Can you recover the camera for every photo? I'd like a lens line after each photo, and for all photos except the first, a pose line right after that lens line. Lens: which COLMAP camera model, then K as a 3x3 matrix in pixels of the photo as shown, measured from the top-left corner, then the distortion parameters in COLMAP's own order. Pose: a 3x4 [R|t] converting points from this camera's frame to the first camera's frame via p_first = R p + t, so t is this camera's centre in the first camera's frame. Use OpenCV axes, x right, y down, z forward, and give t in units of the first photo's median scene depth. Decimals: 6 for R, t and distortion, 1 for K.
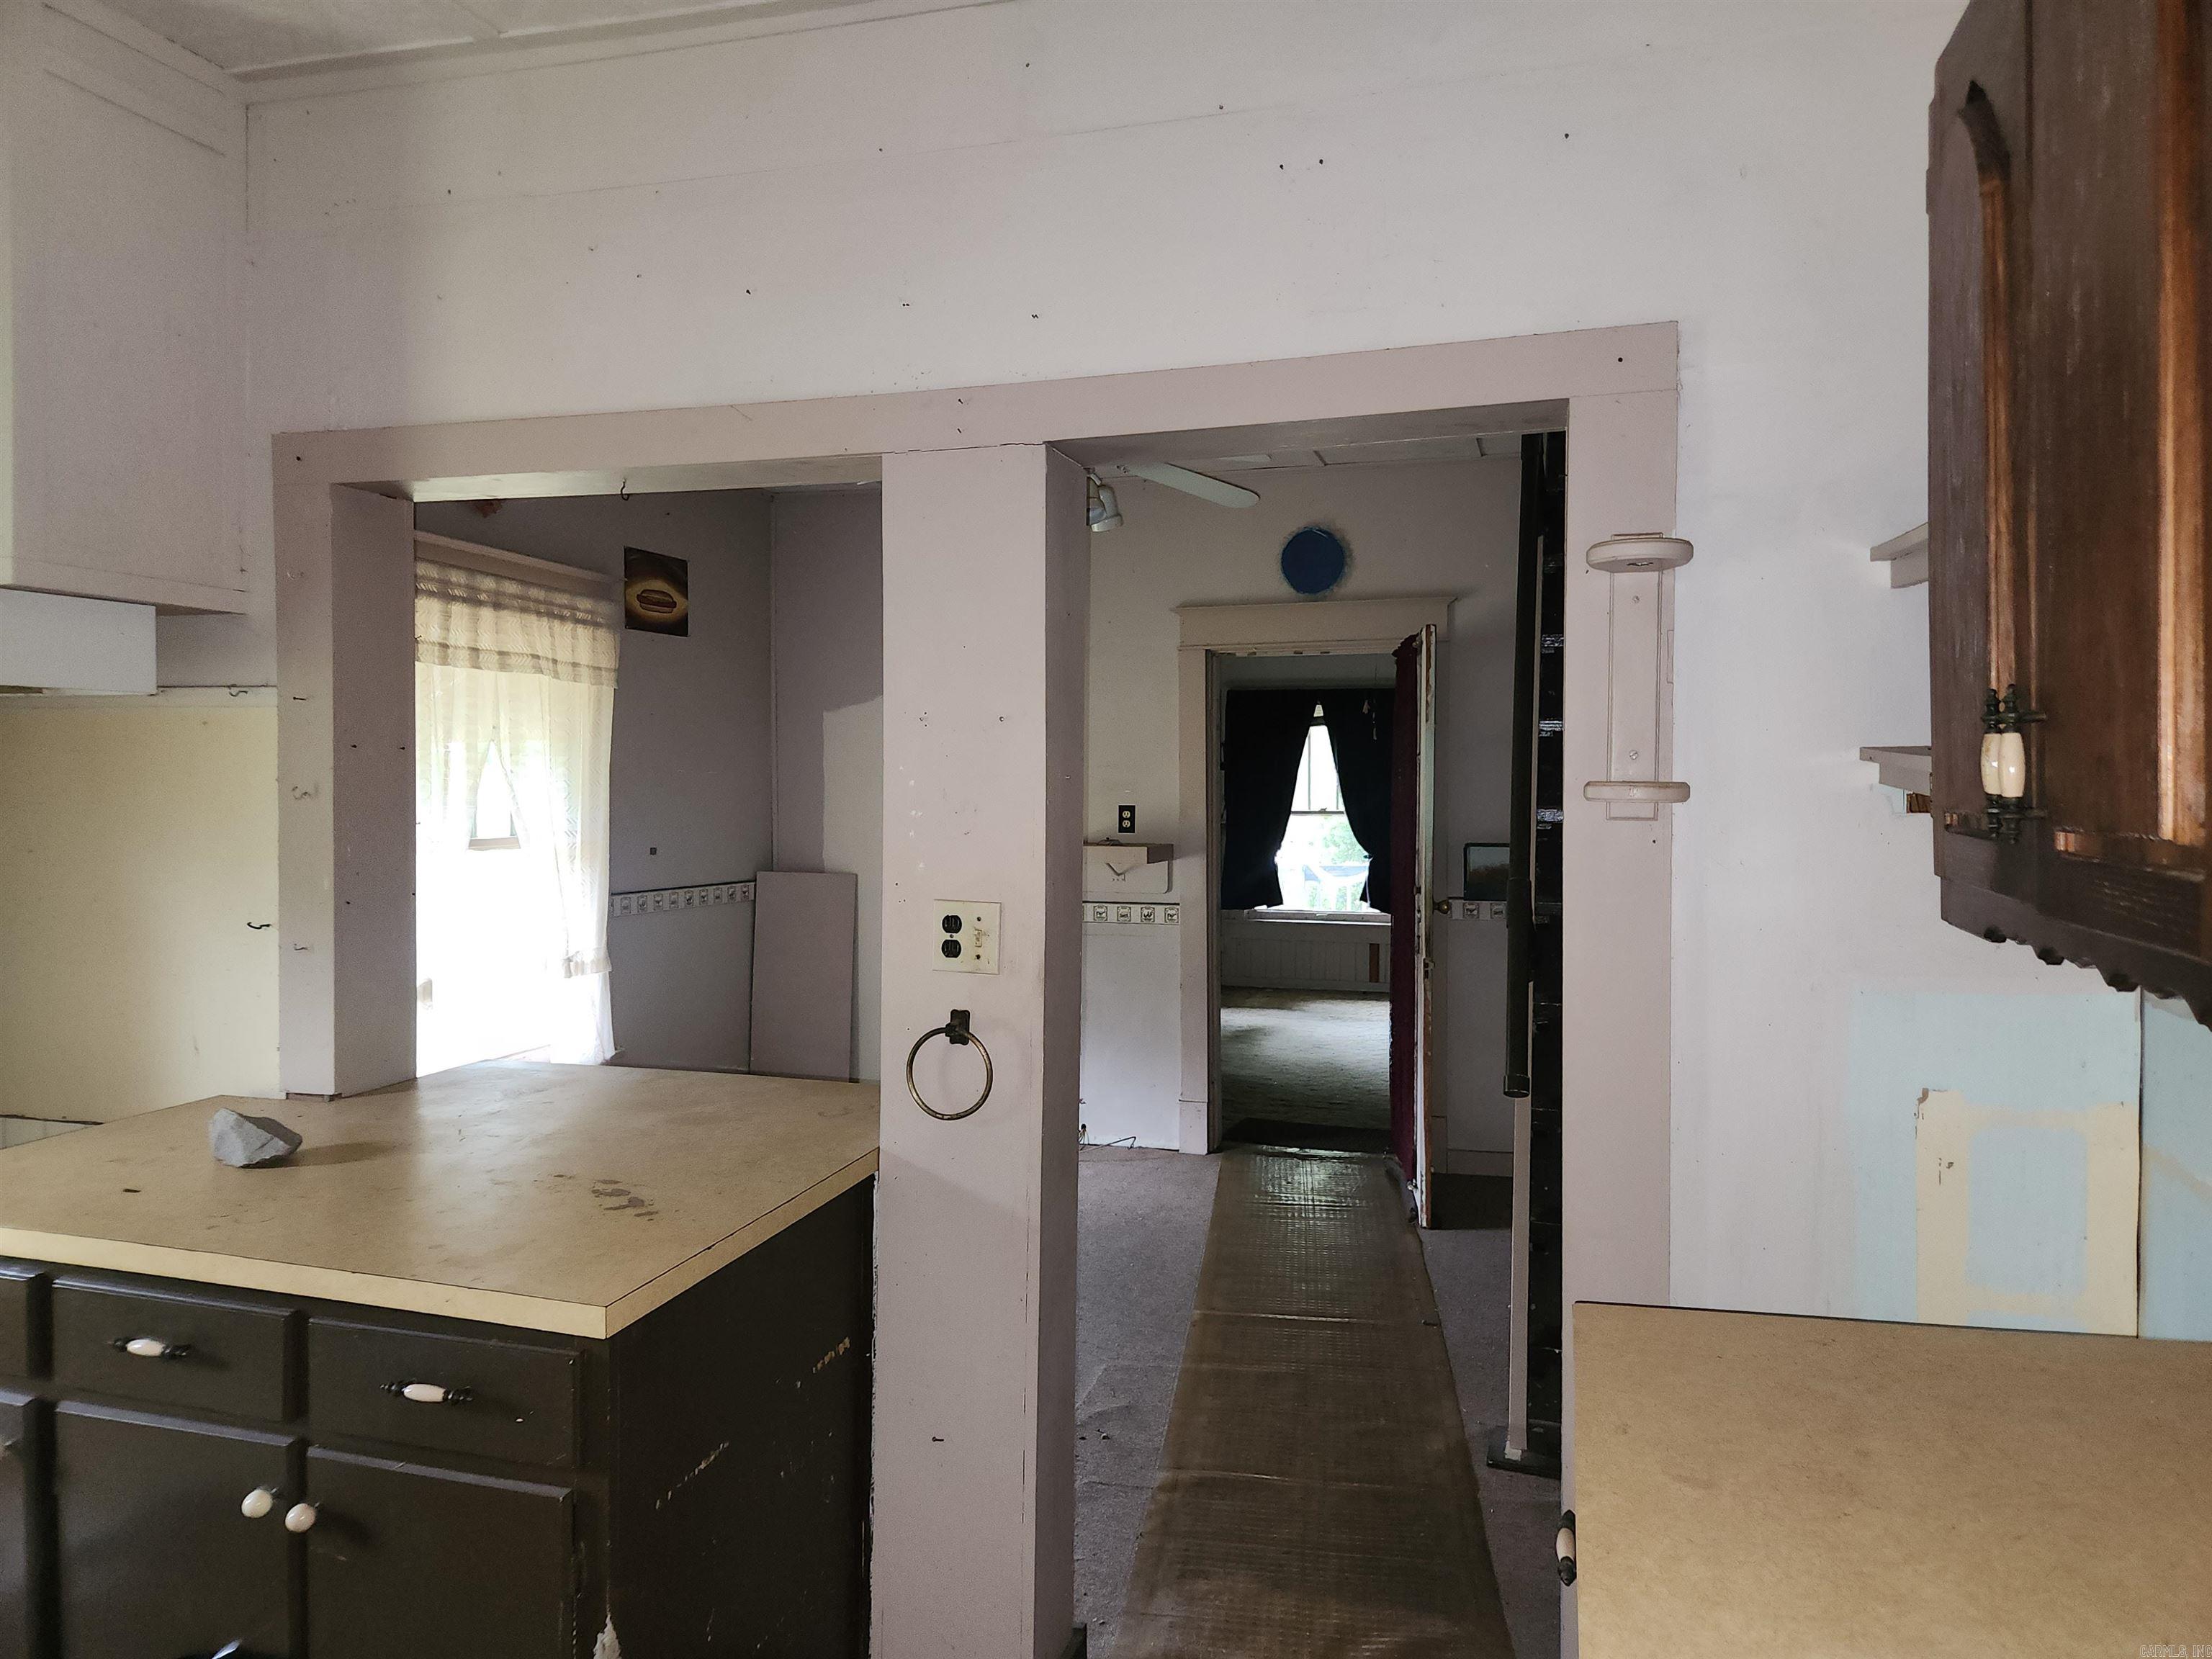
lens RADIAL K [[1515.1, 0, 1112.8], [0, 1515.1, 835.0], [0, 0, 1]] dist [0.087367, -0.109542]
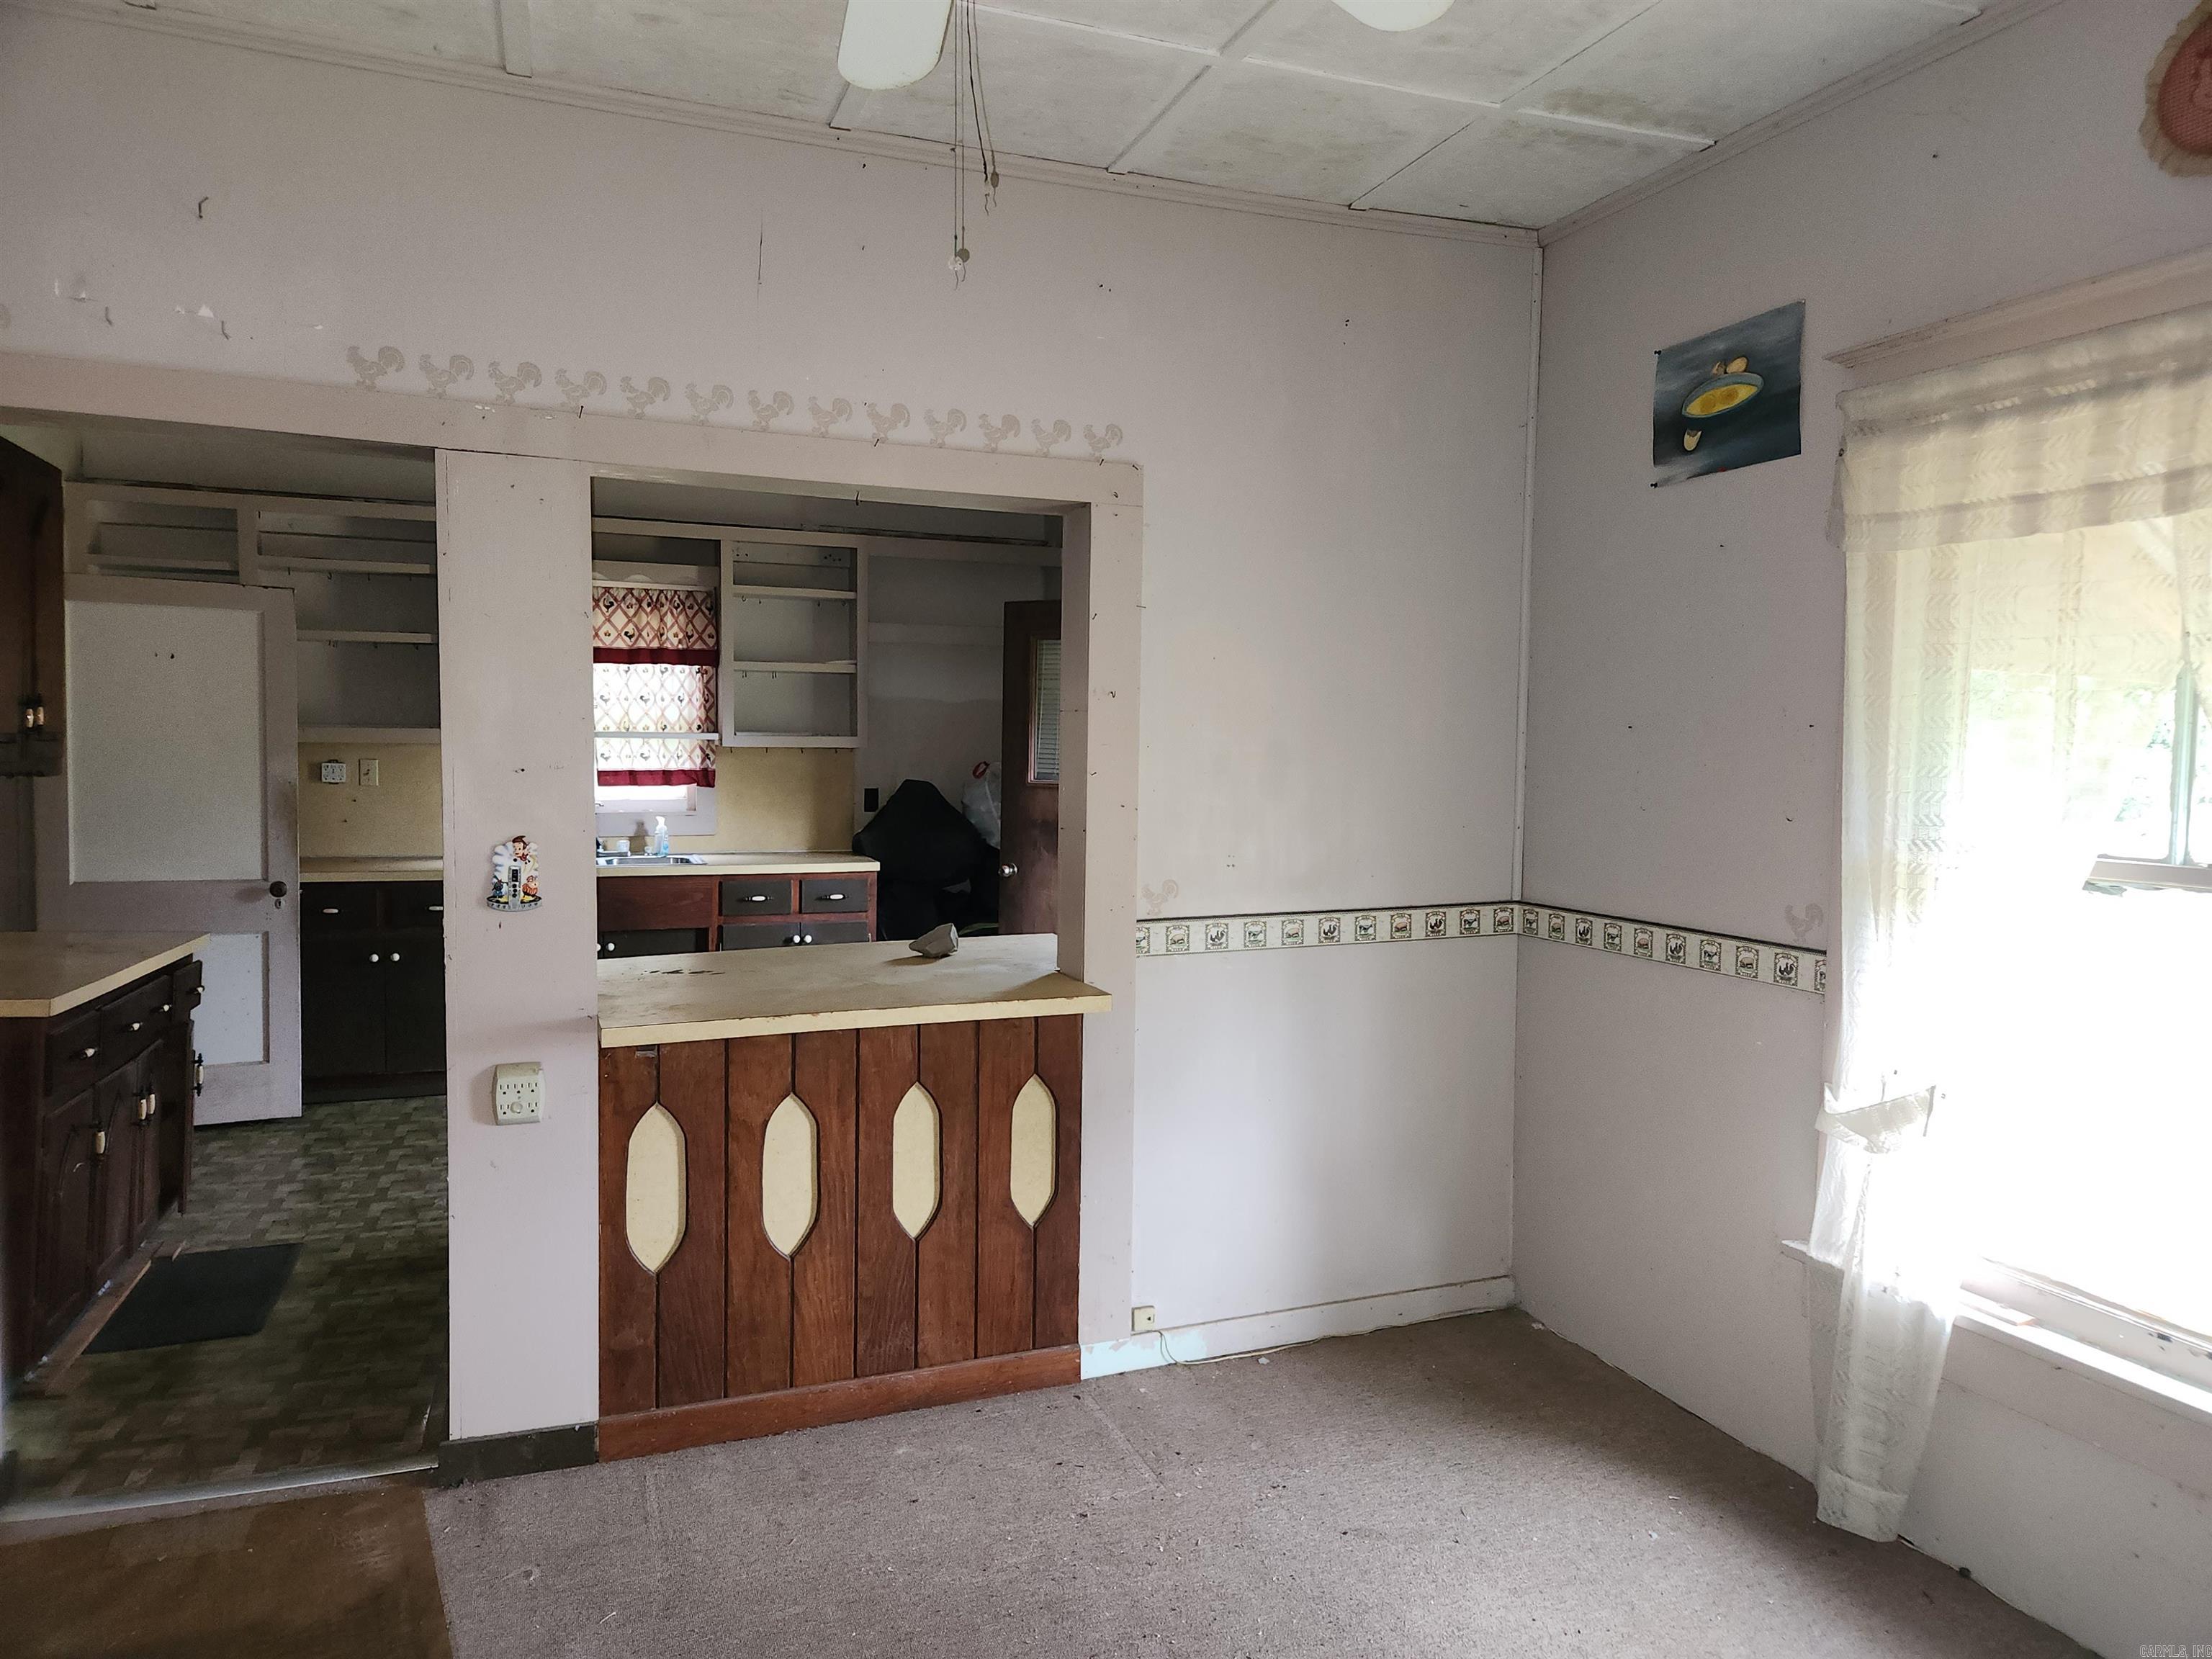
lens RADIAL K [[1515.1, 0, 1112.8], [0, 1515.1, 835.0], [0, 0, 1]] dist [0.087367, -0.109542]
pose [[-0.756566, 0.044361, -0.652411, 0.181602], [-0.008830, 0.996912, 0.078025, -0.042852], [0.653858, 0.064791, -0.753838, 1.202162]]
